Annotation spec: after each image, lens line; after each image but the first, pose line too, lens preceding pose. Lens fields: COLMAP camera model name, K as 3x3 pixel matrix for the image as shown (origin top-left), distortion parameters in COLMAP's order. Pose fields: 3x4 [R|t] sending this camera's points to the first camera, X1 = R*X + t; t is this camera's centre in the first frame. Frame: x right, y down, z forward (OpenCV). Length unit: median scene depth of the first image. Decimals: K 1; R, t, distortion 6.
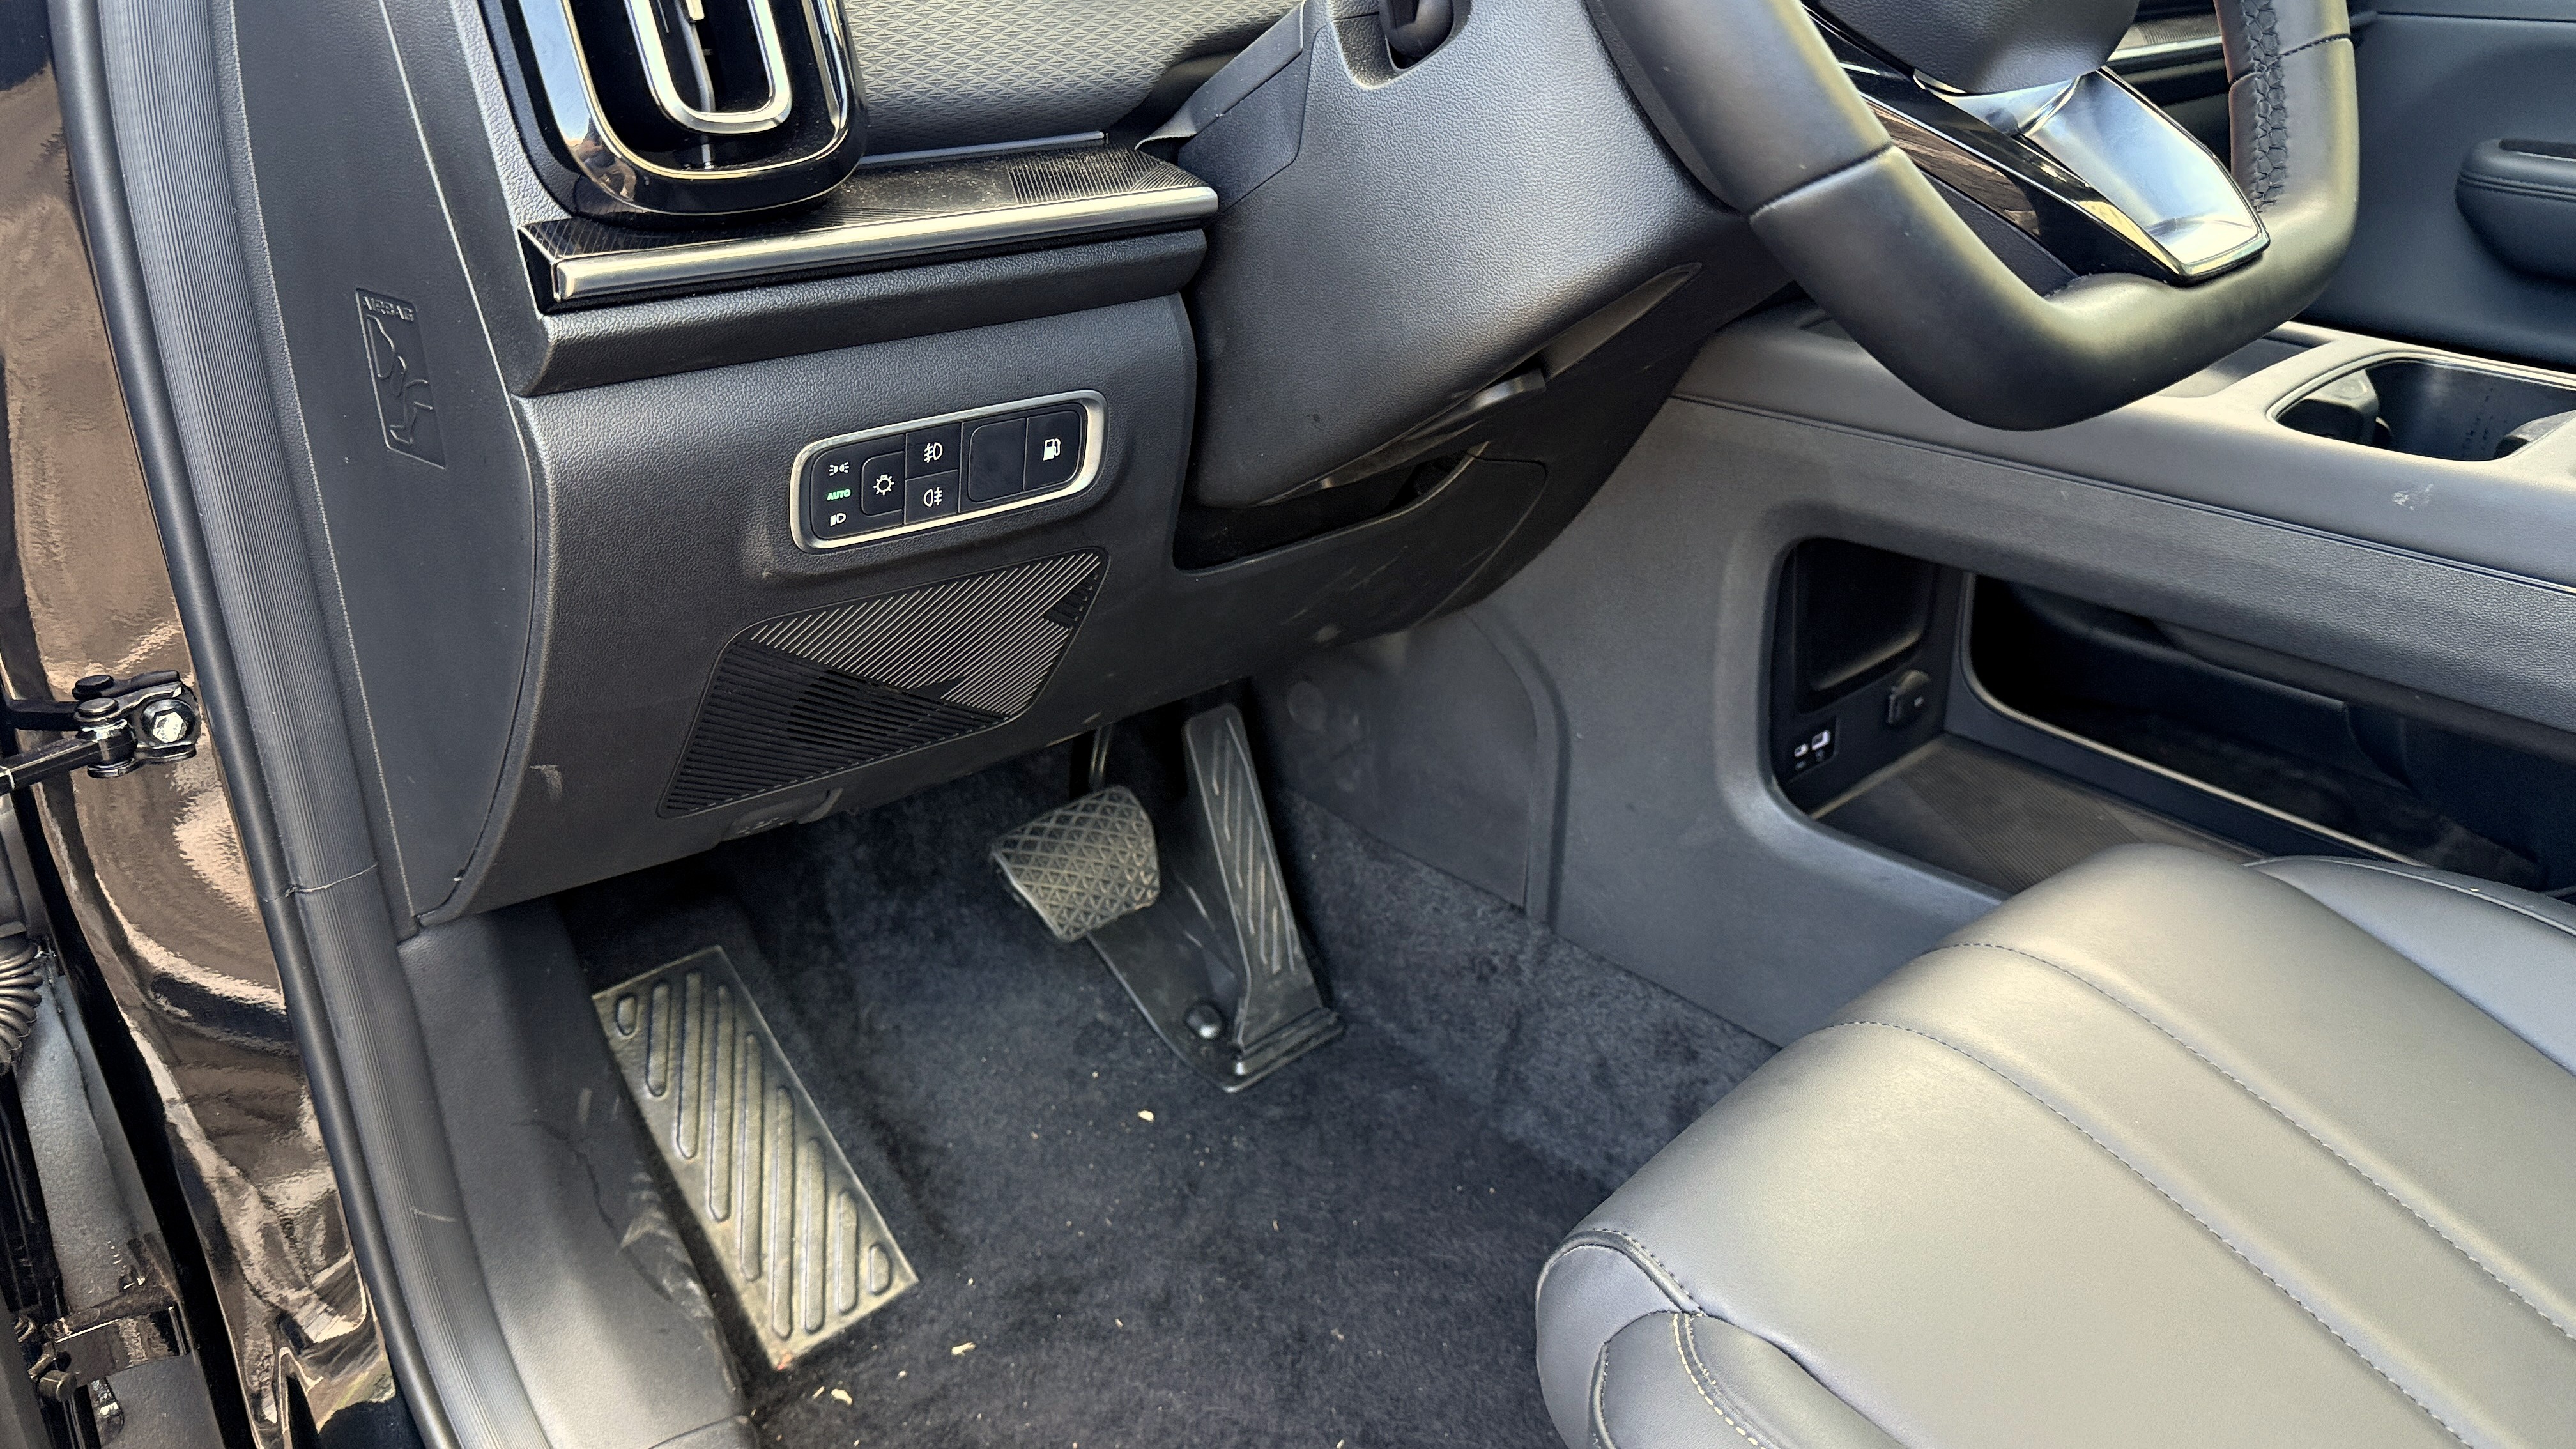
lens RADIAL K [[1798.6, 0, 1311.7], [0, 1798.6, 699.5], [0, 0, 1]] dist [0.028238, -0.046687]
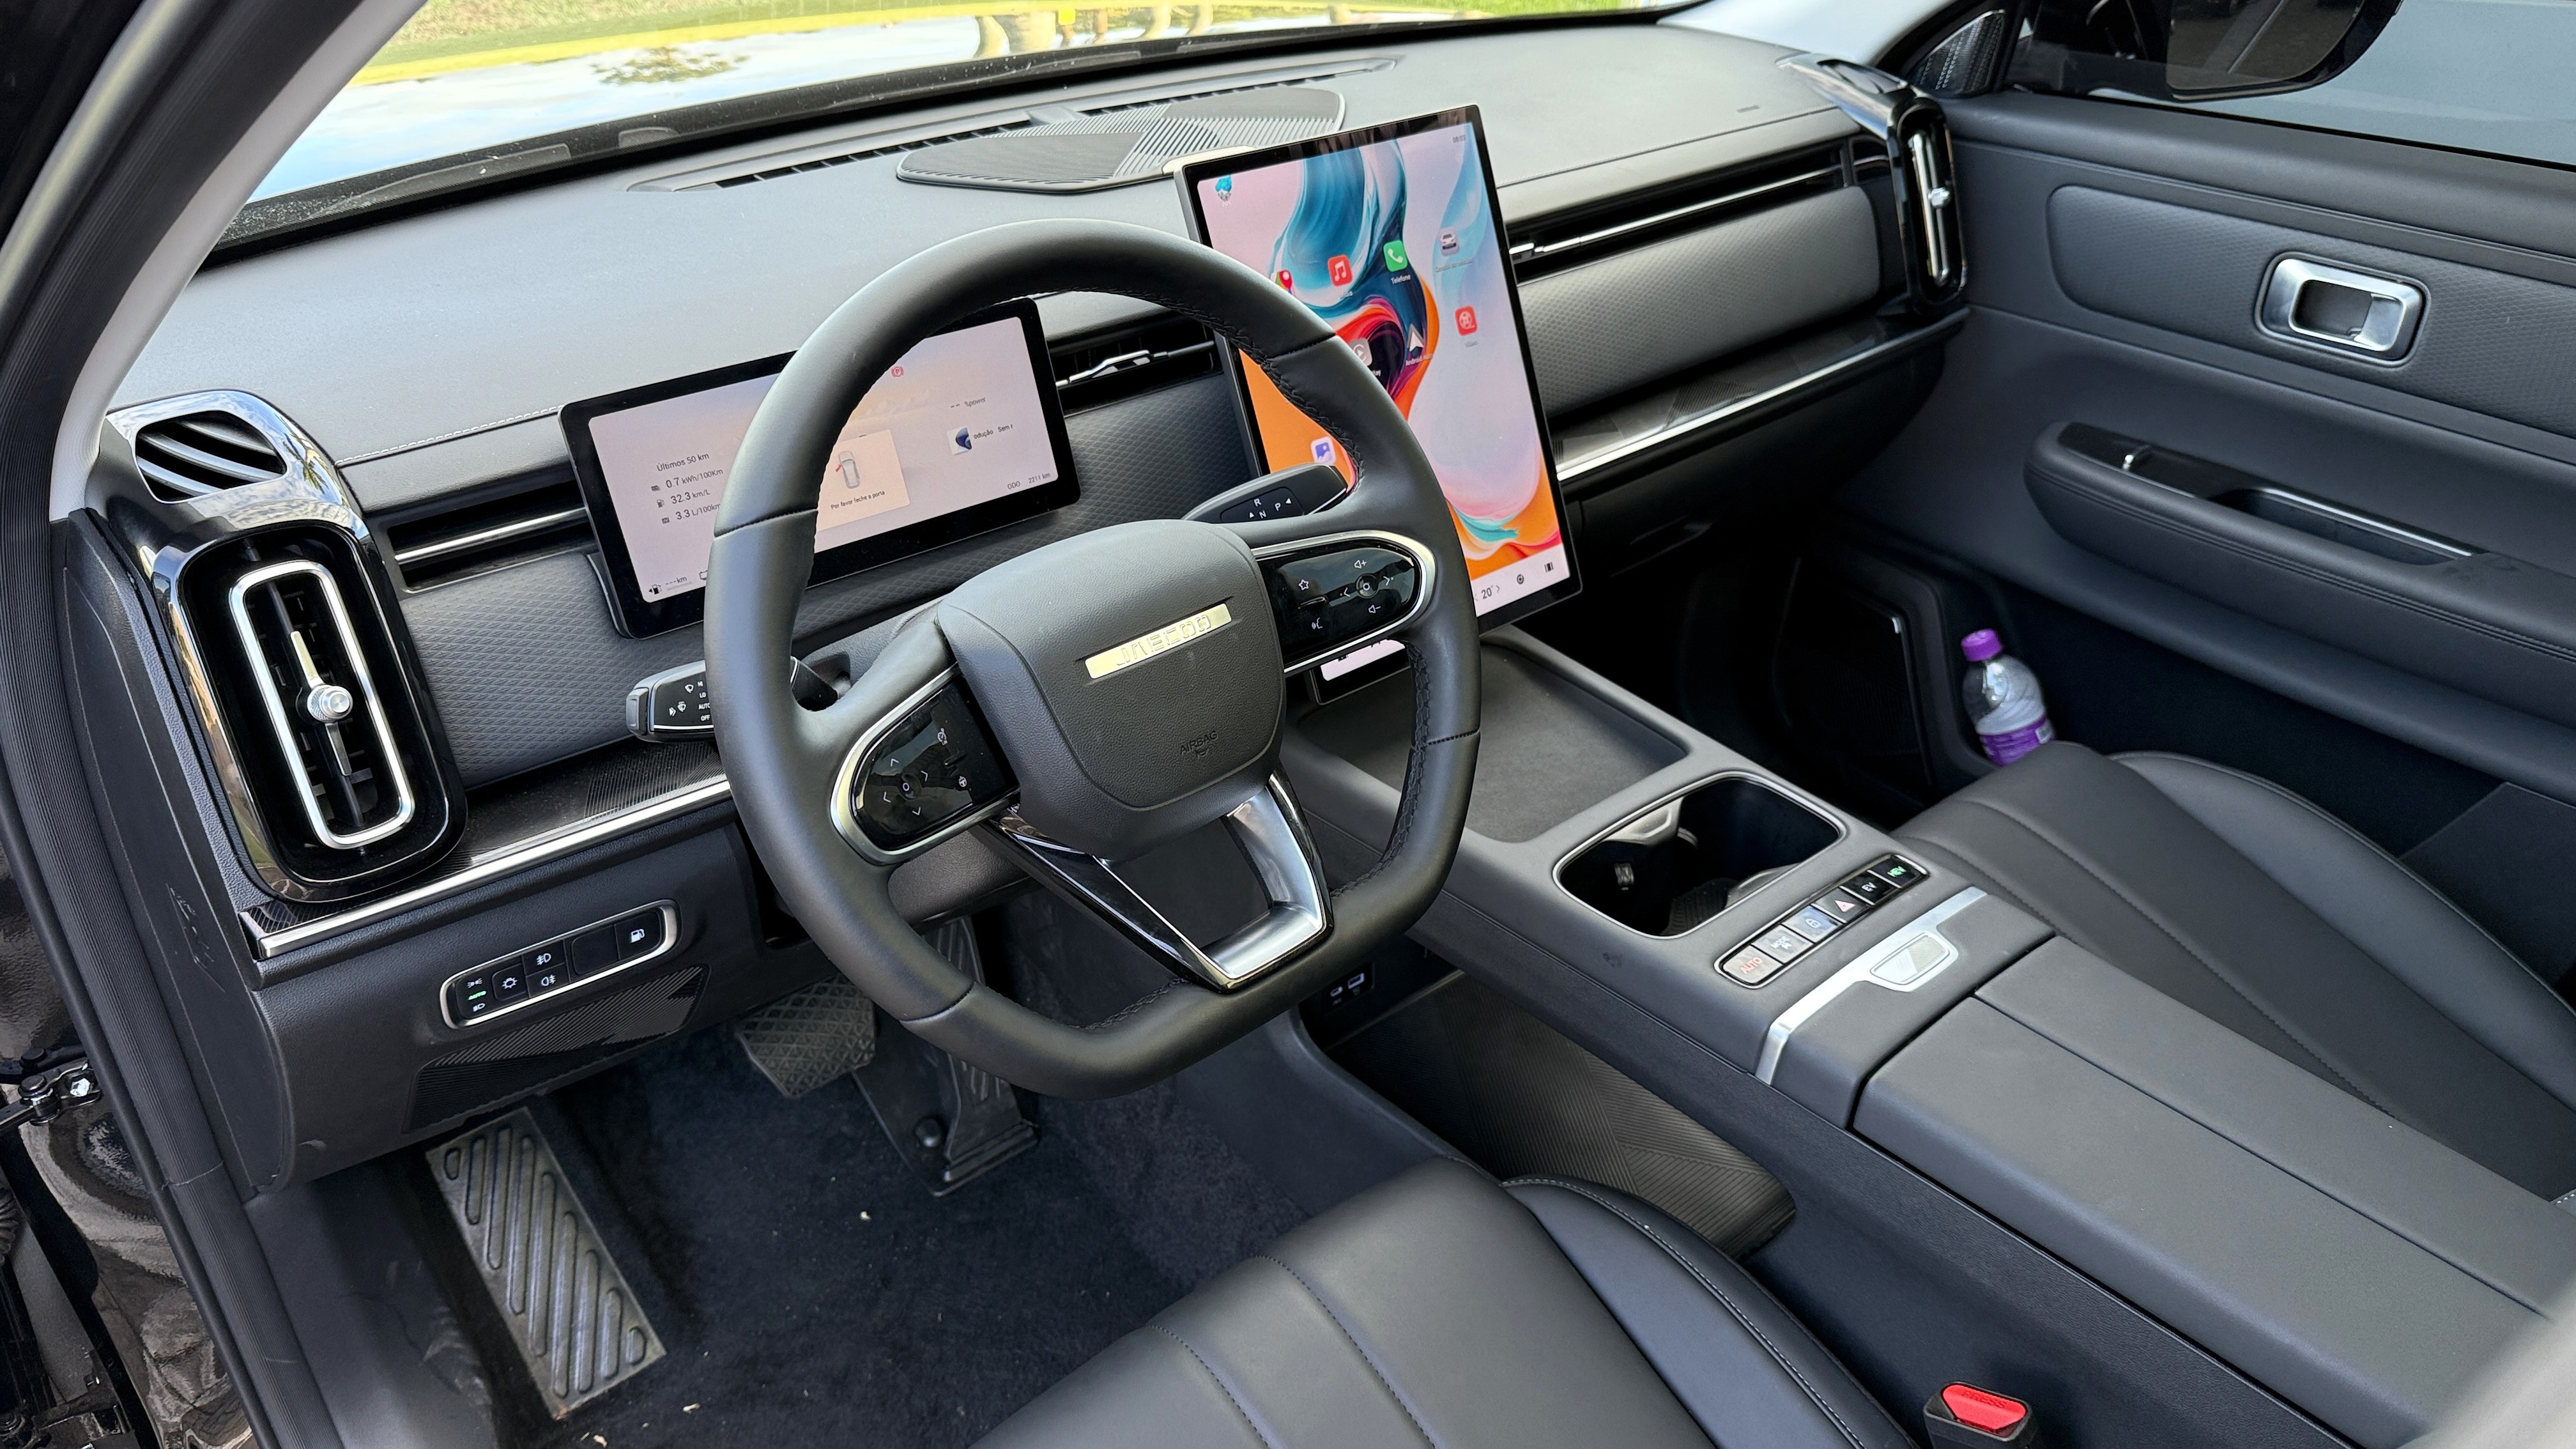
lens RADIAL K [[1798.6, 0, 1281.6], [0, 1798.6, 729.1], [0, 0, 1]] dist [0.028238, -0.046687]
pose [[0.998265, 0.036674, -0.046061, 0.302263], [-0.031122, 0.992767, 0.115952, -0.332451], [0.049980, -0.114317, 0.992186, -0.298460]]
